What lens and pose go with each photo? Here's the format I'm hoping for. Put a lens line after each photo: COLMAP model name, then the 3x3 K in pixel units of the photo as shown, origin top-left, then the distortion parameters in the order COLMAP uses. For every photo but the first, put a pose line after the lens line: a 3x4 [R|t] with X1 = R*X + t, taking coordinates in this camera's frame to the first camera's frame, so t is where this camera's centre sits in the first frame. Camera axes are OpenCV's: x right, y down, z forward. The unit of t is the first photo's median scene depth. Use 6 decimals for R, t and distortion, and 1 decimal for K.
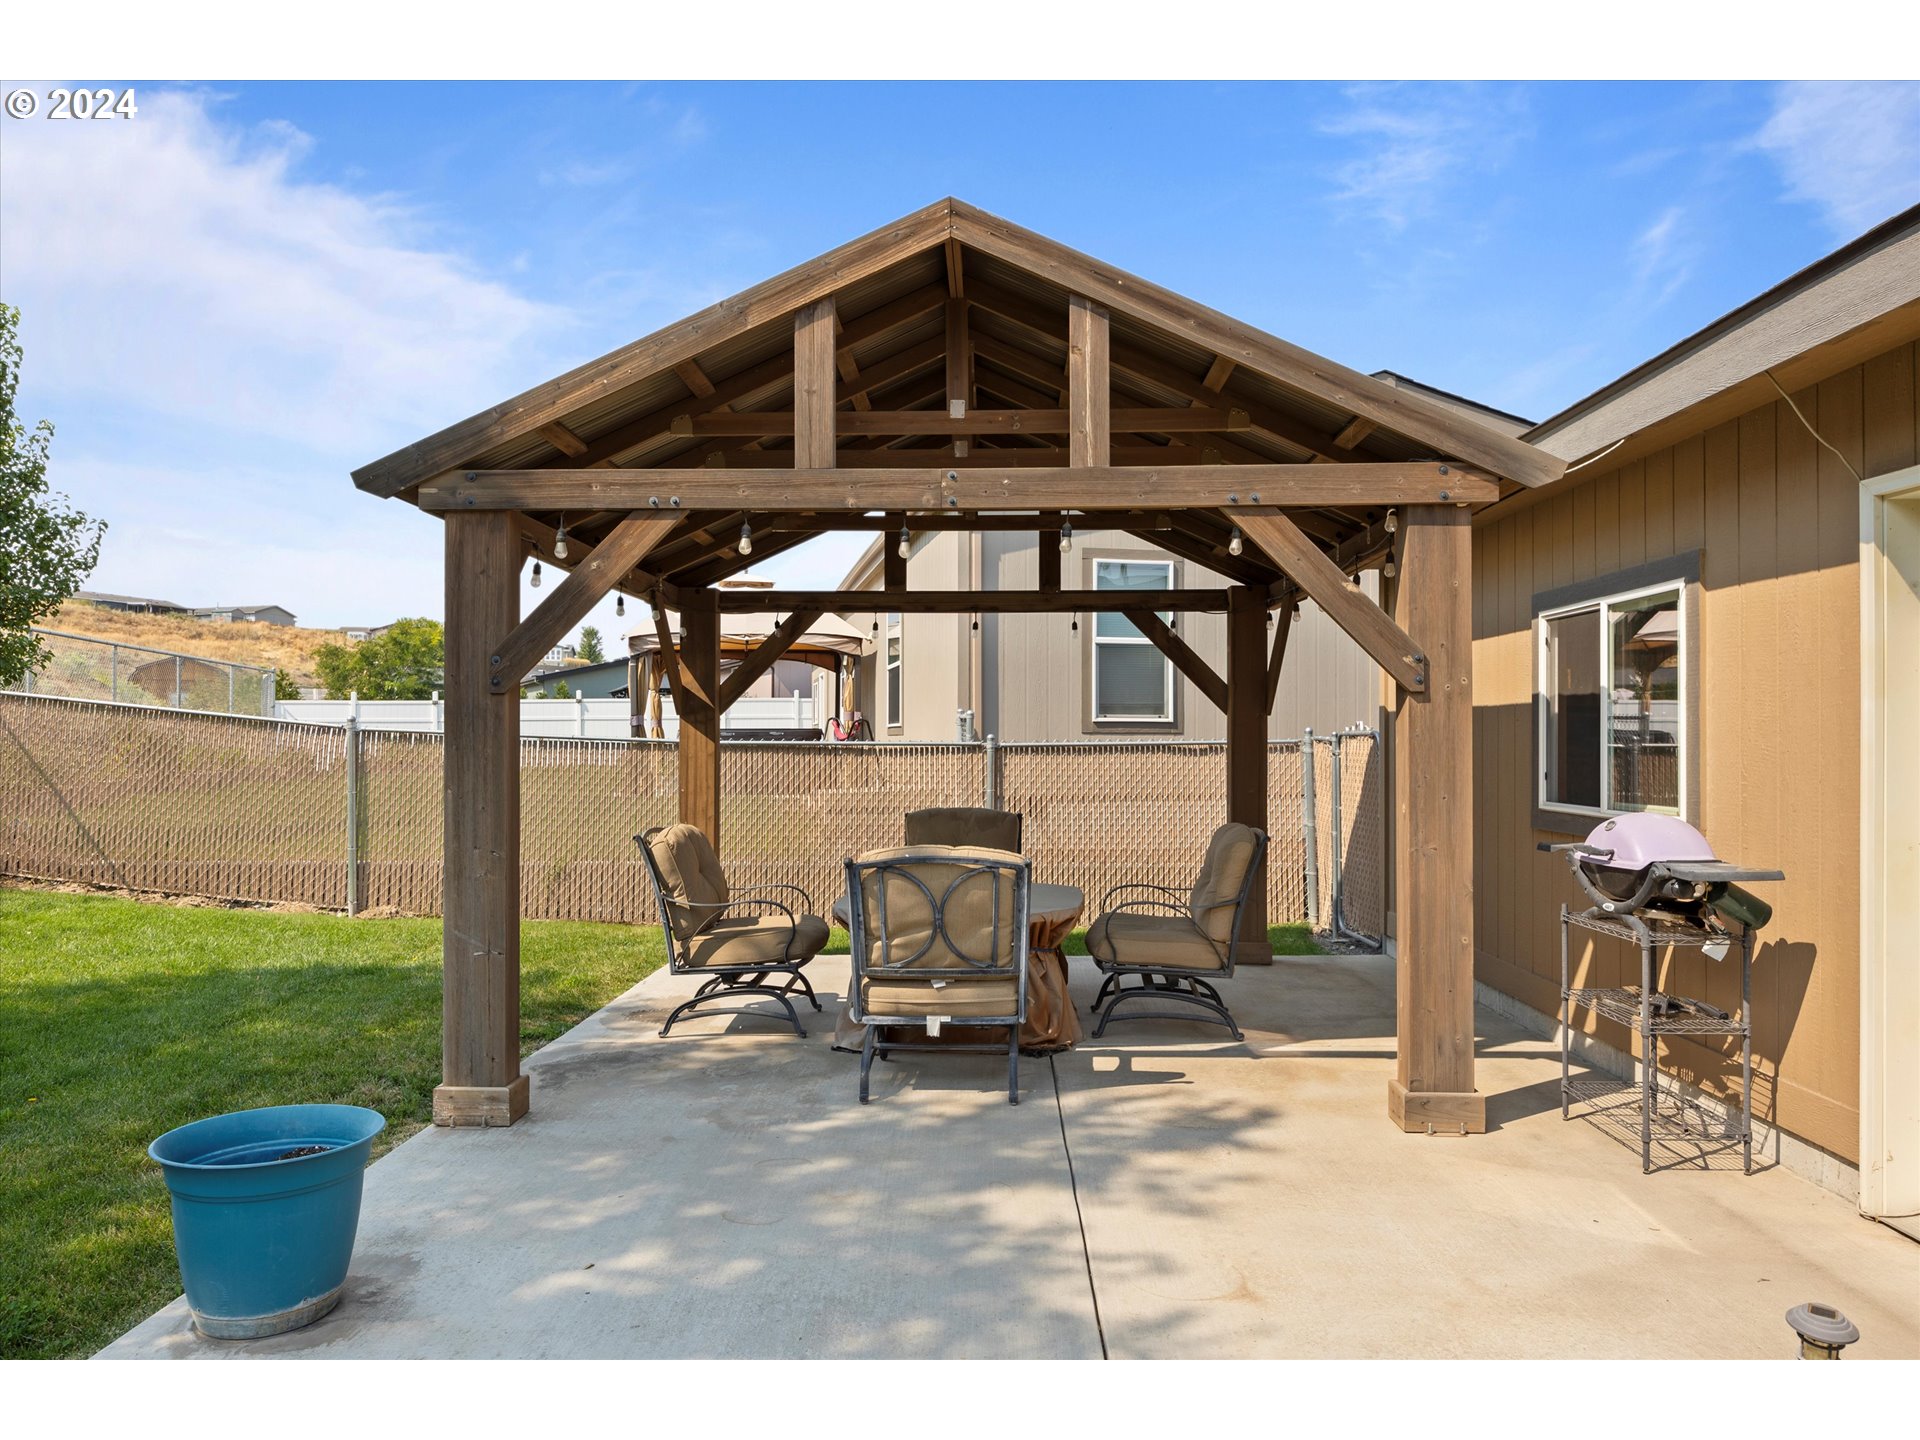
lens RADIAL K [[769.9, 0, 963.4], [0, 769.9, 727.4], [0, 0, 1]] dist [-0.000824, -0.000169]
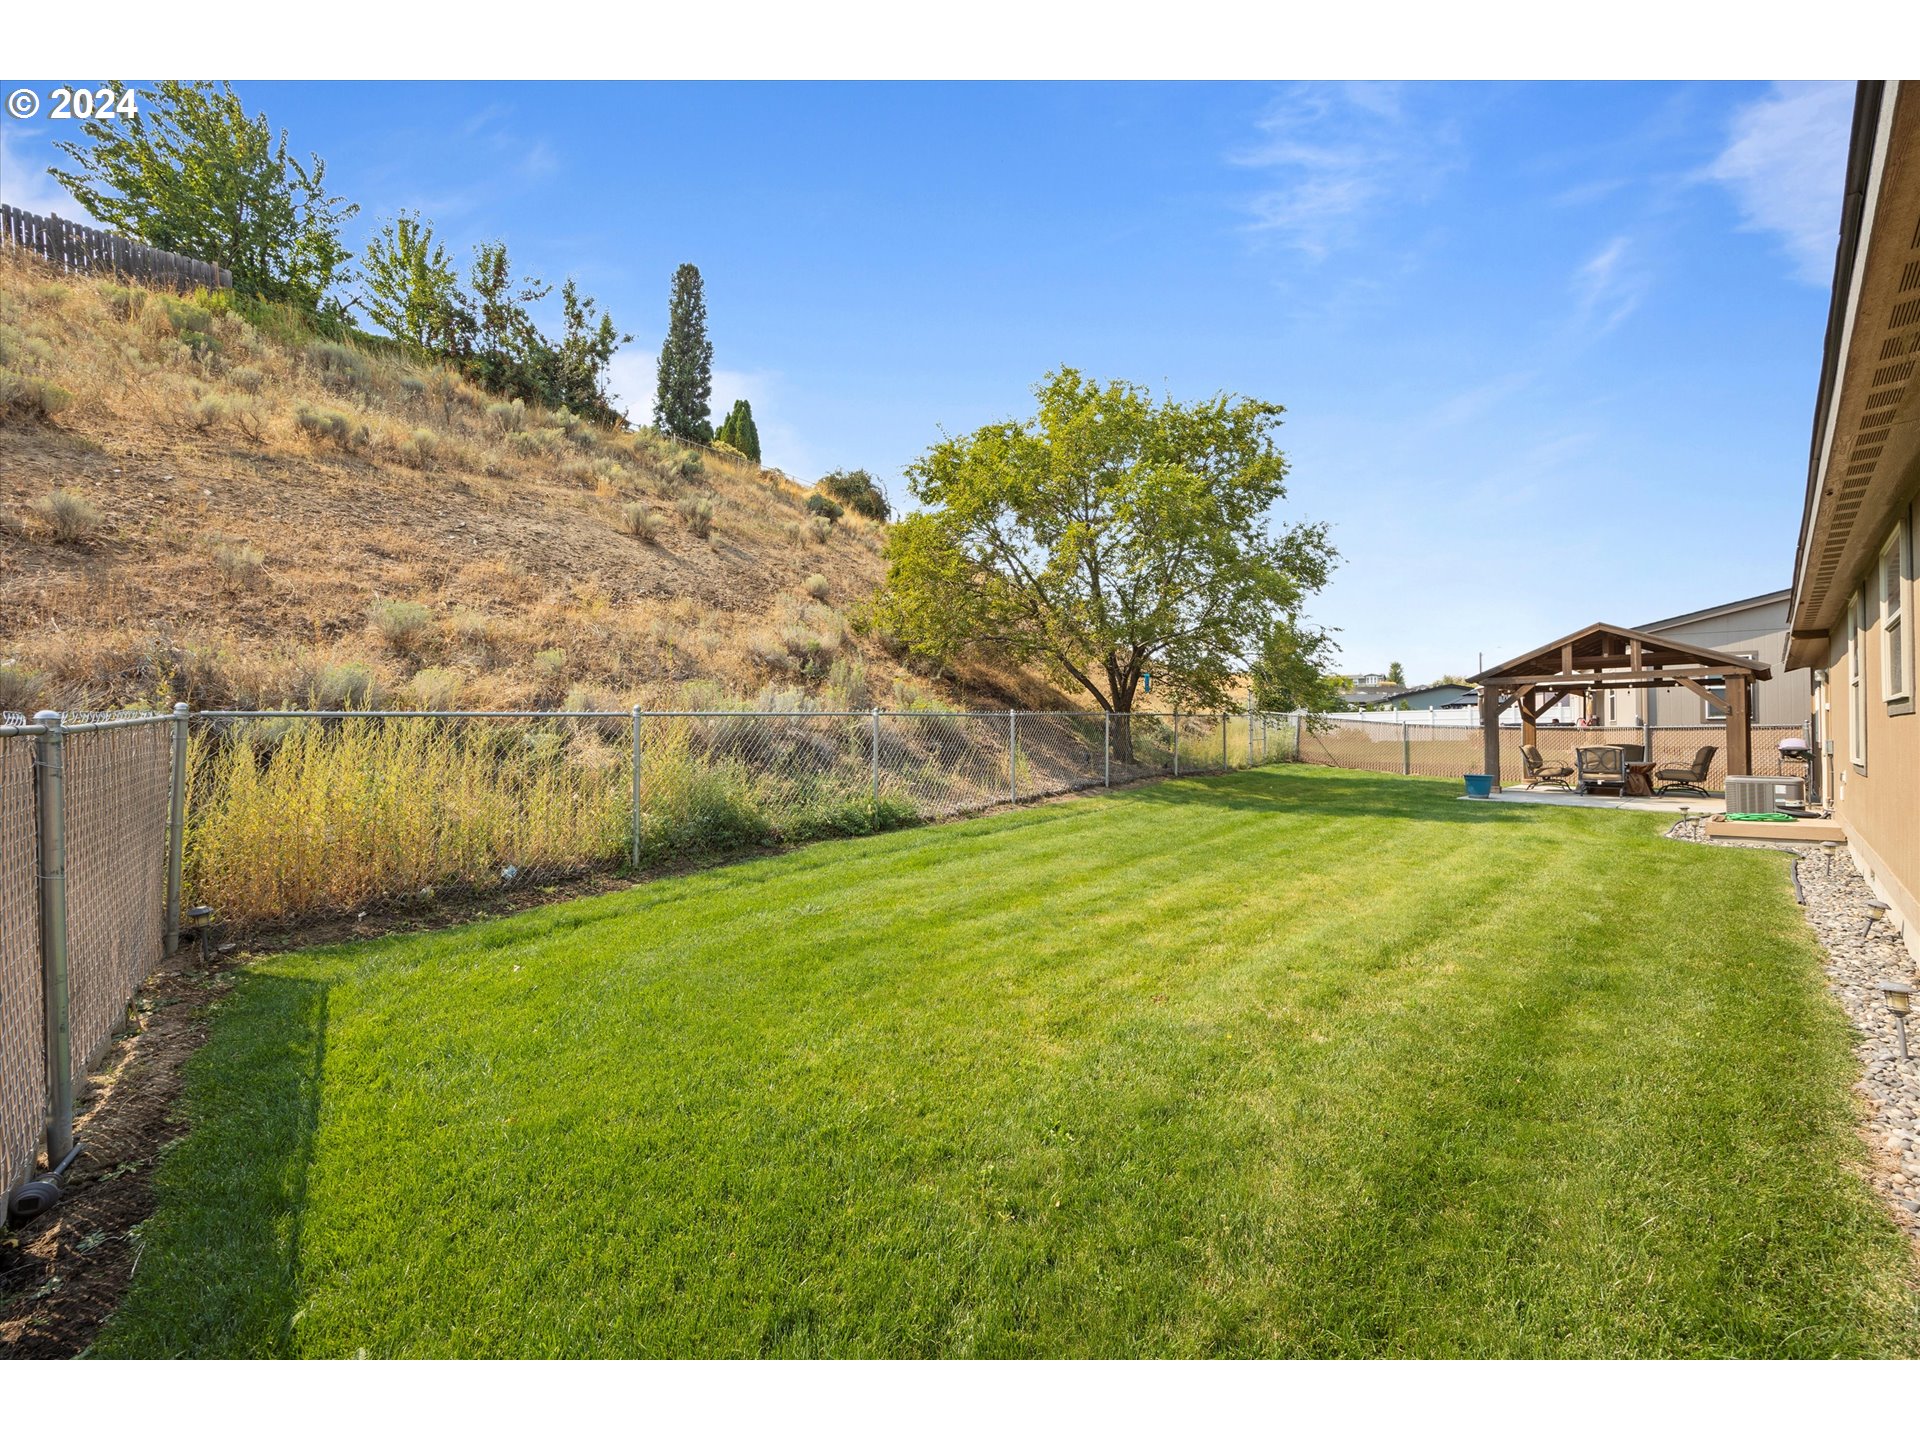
lens RADIAL K [[769.9, 0, 956.9], [0, 769.9, 718.8], [0, 0, 1]] dist [-0.000824, -0.000169]
pose [[0.643389, -0.008146, -0.765496, 0.954736], [0.009242, 0.999953, -0.002873, -0.044017], [0.765484, -0.005226, 0.643434, -4.644495]]
